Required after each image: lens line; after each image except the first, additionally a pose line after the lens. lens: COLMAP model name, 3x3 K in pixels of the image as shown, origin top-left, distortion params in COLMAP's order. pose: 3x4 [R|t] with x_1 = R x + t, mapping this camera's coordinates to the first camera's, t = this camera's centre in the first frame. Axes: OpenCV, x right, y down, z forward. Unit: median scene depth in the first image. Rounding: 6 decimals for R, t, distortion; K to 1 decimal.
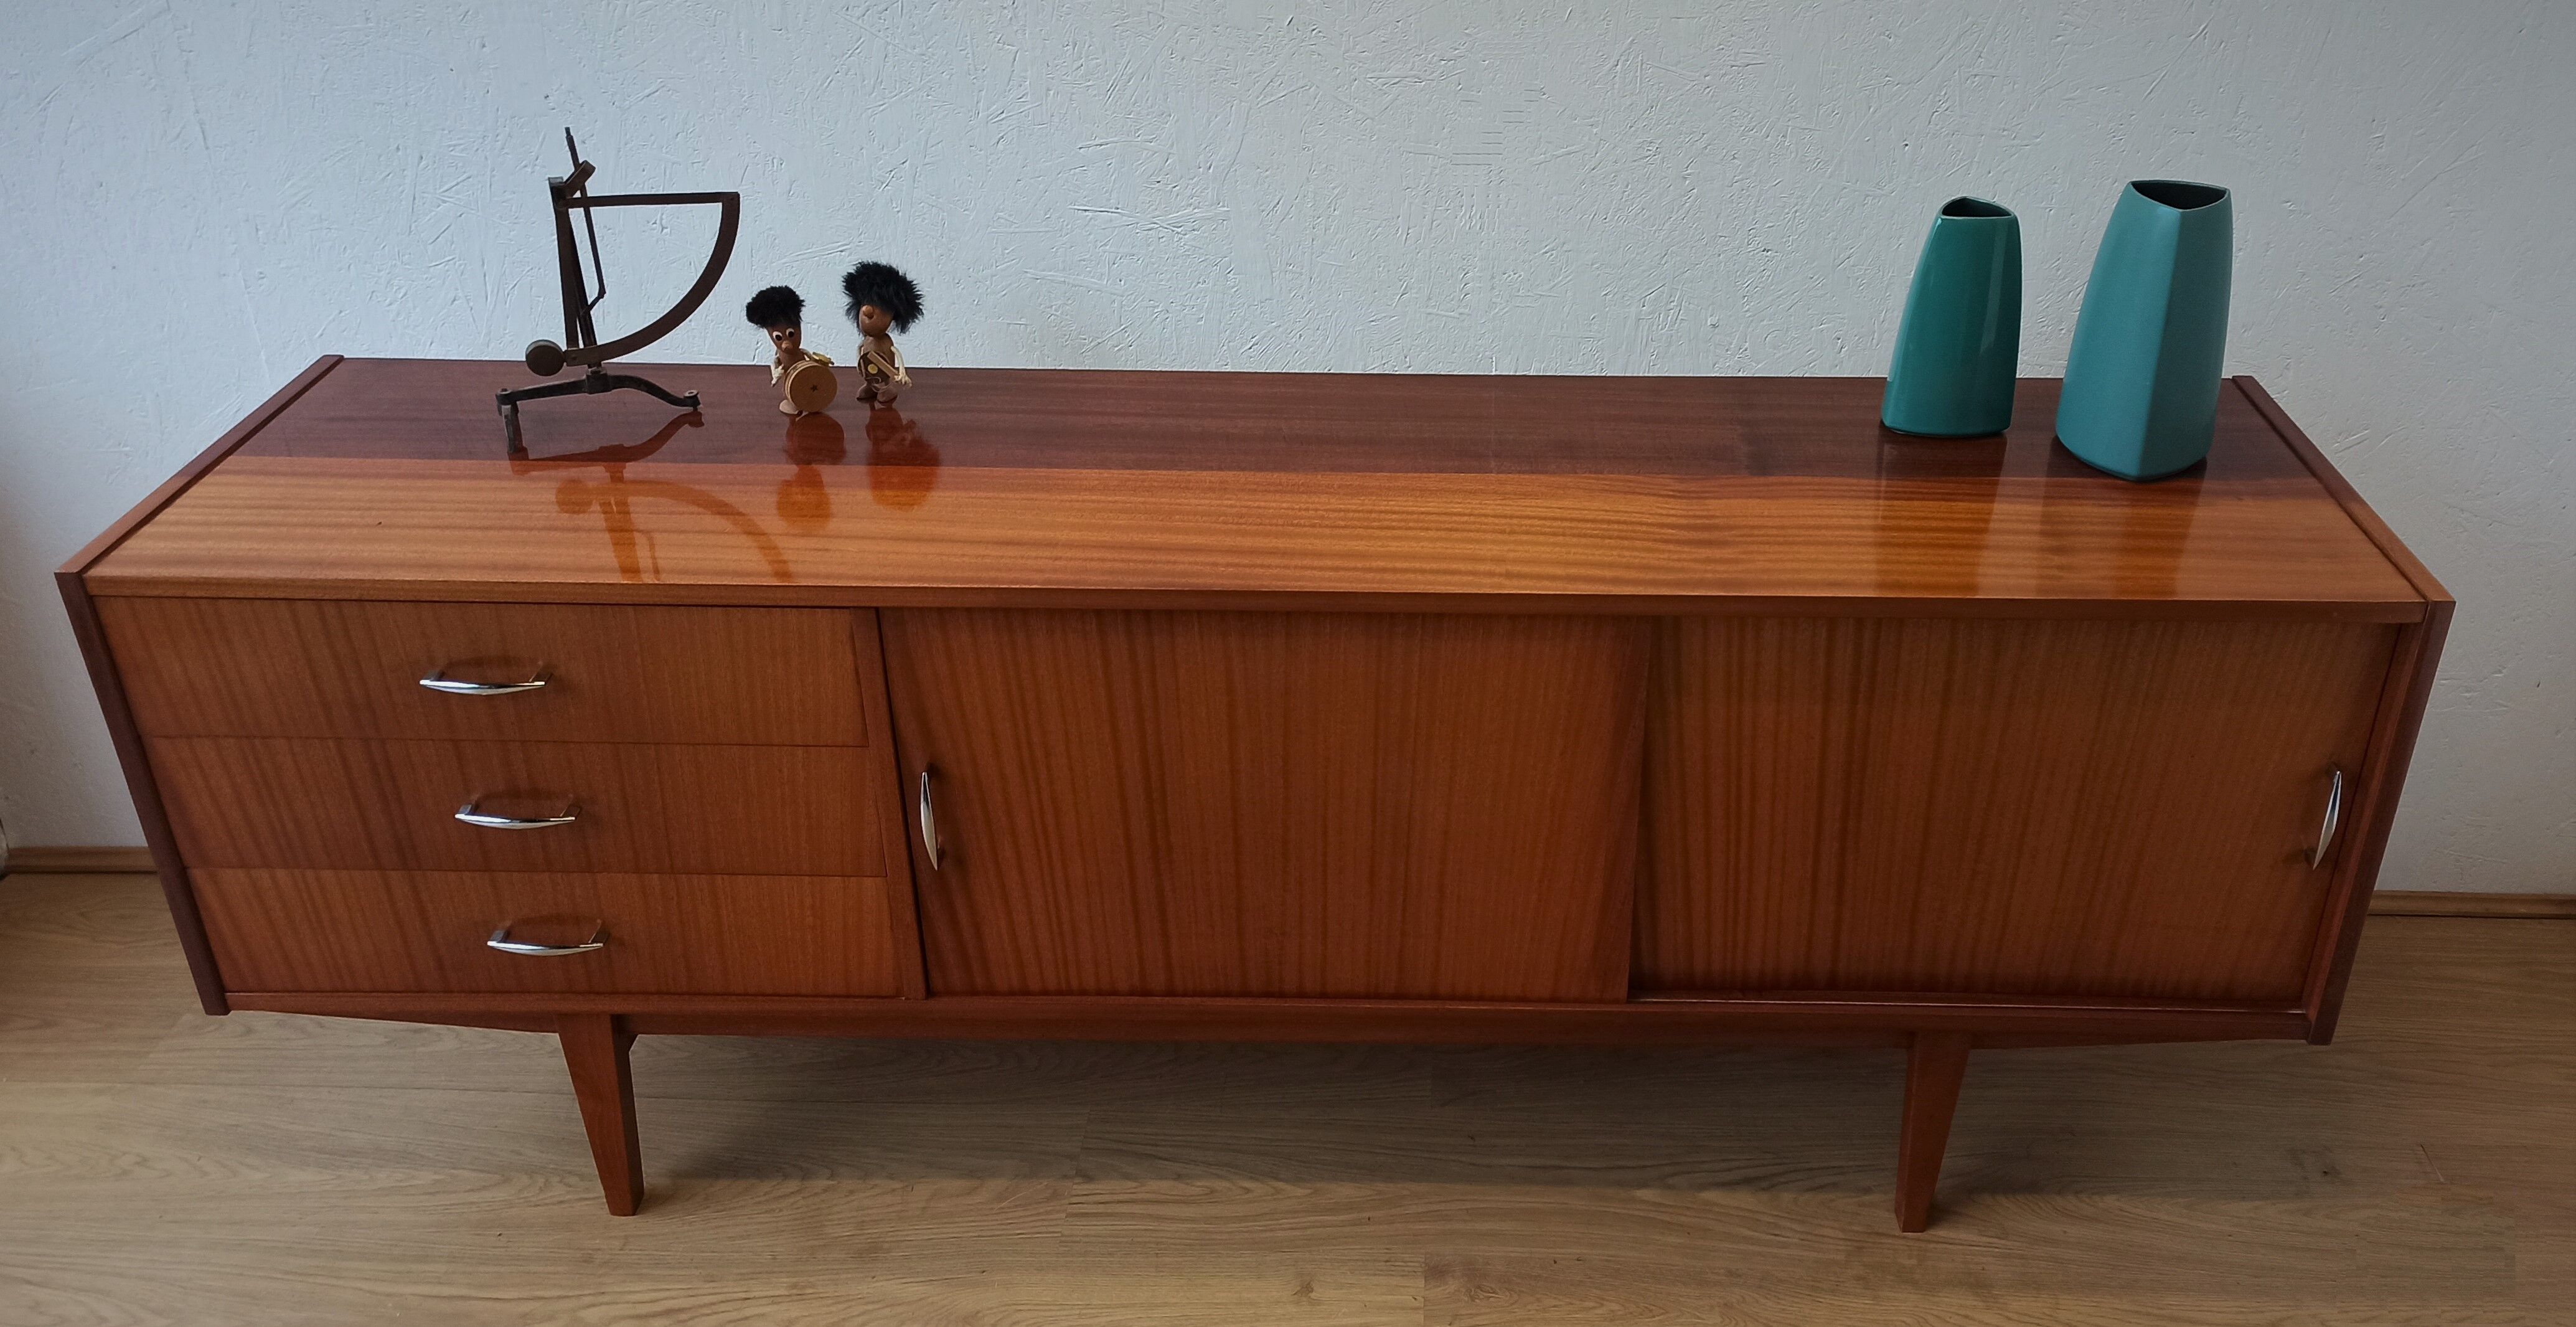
lens RADIAL K [[2126.0, 0, 1397.8], [0, 2126.0, 665.7], [0, 0, 1]] dist [0.081456, -0.101066]
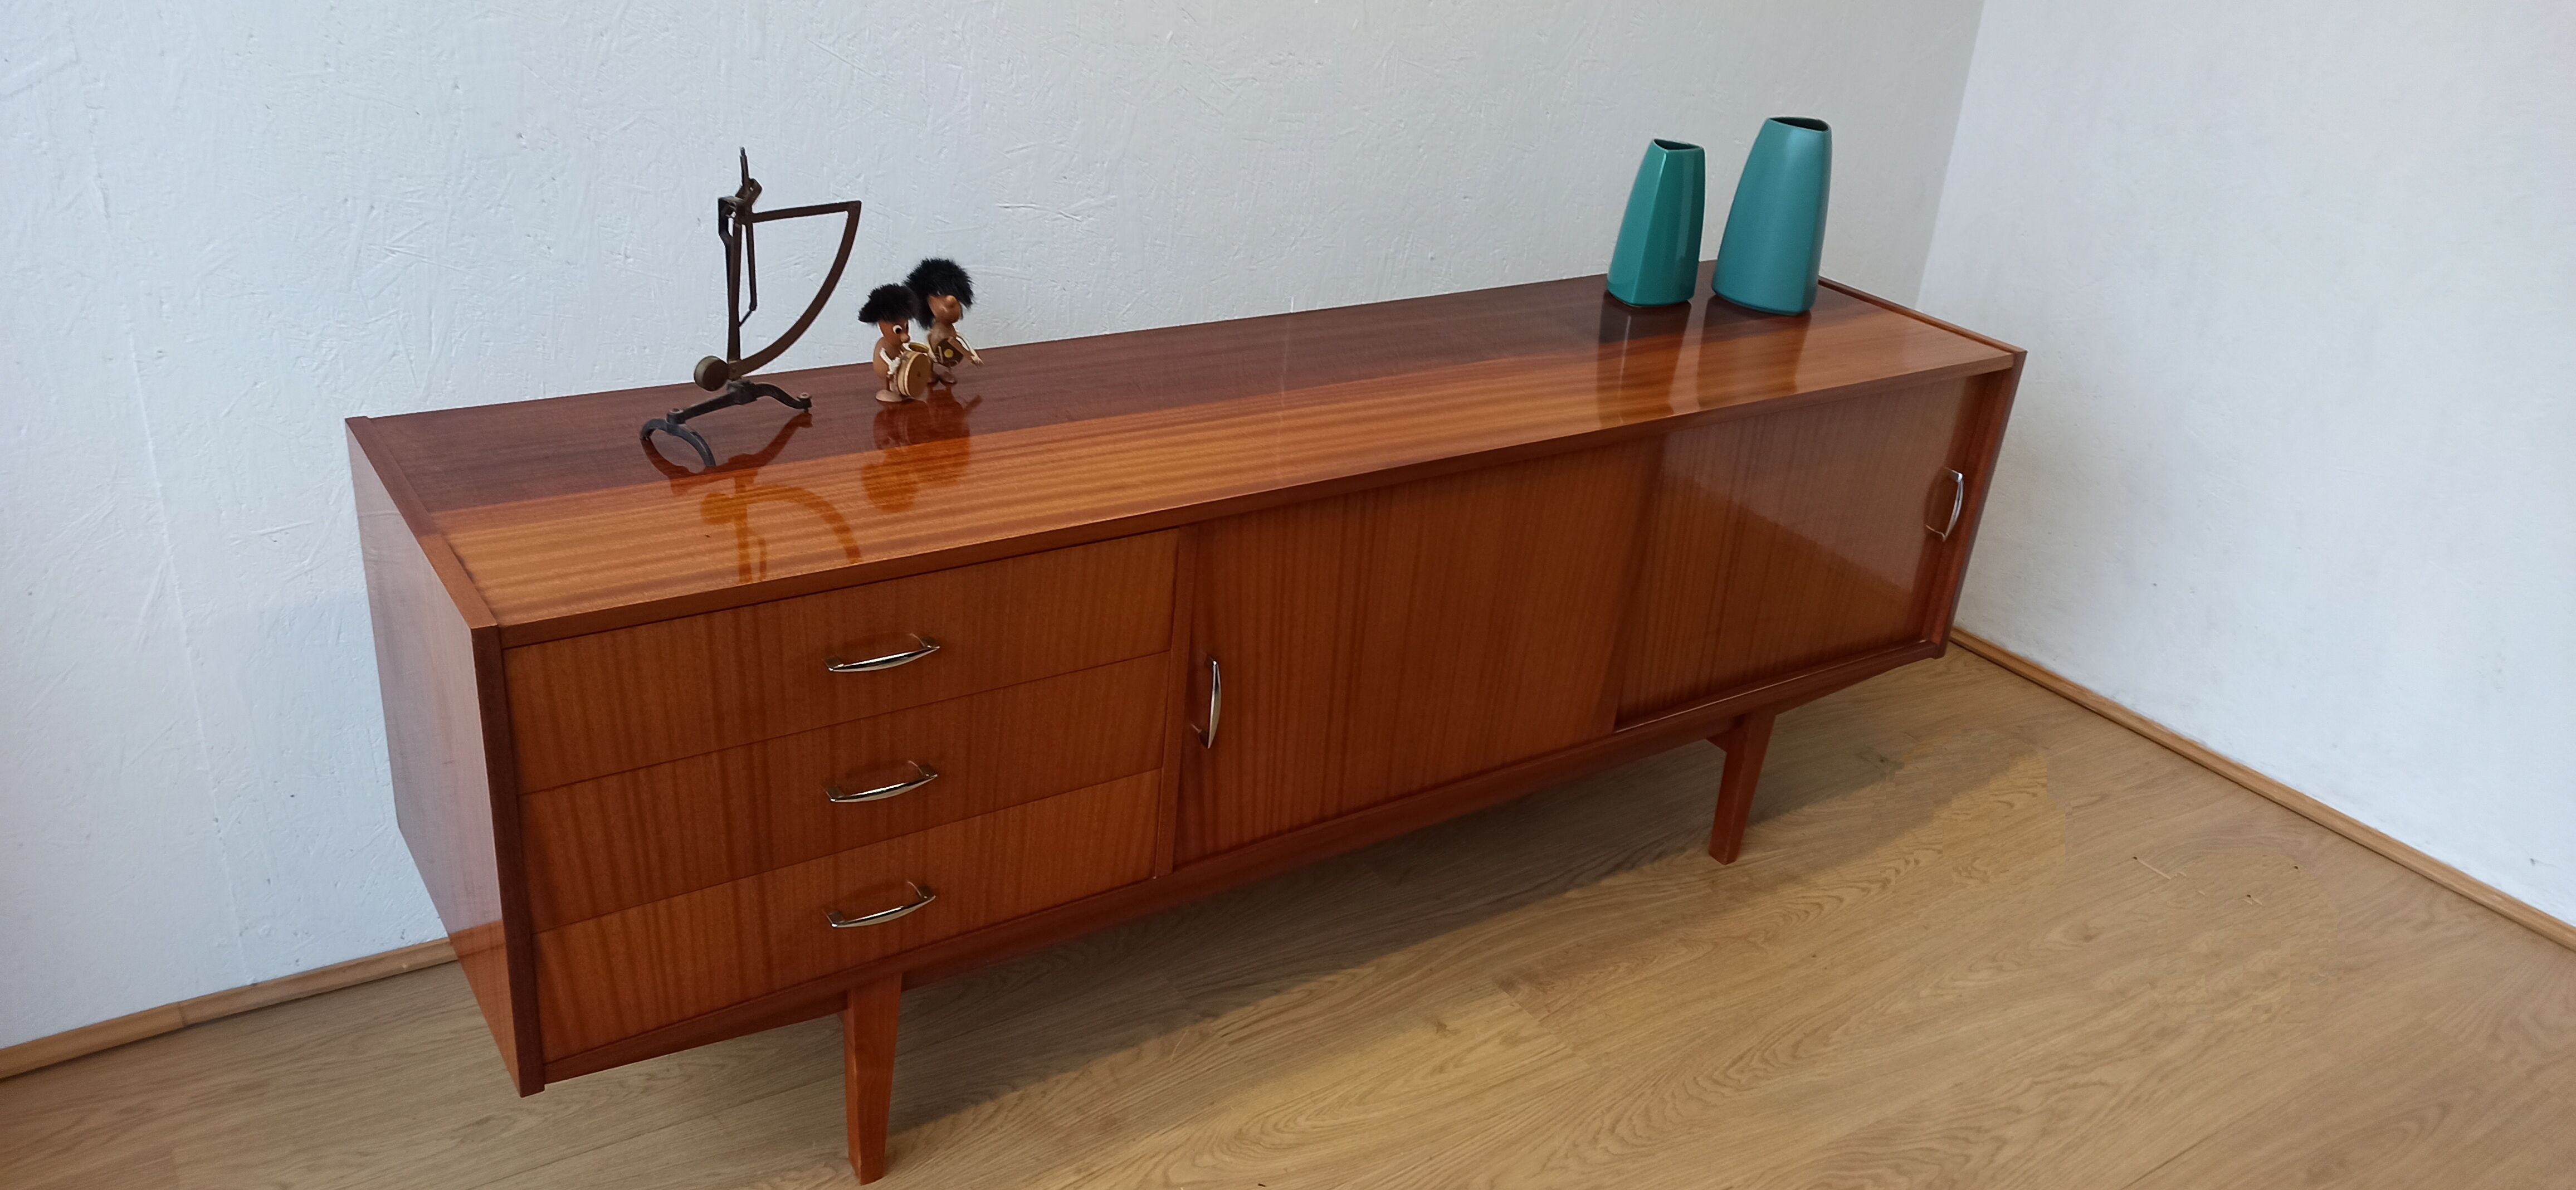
lens RADIAL K [[1891.8, 0, 1313.6], [0, 1891.8, 591.9], [0, 0, 1]] dist [0.075425, -0.081419]
pose [[0.811138, -0.189939, 0.553154, -0.709596], [0.210841, 0.977165, 0.026358, -0.003712], [-0.545529, 0.095247, 0.832662, 0.090549]]
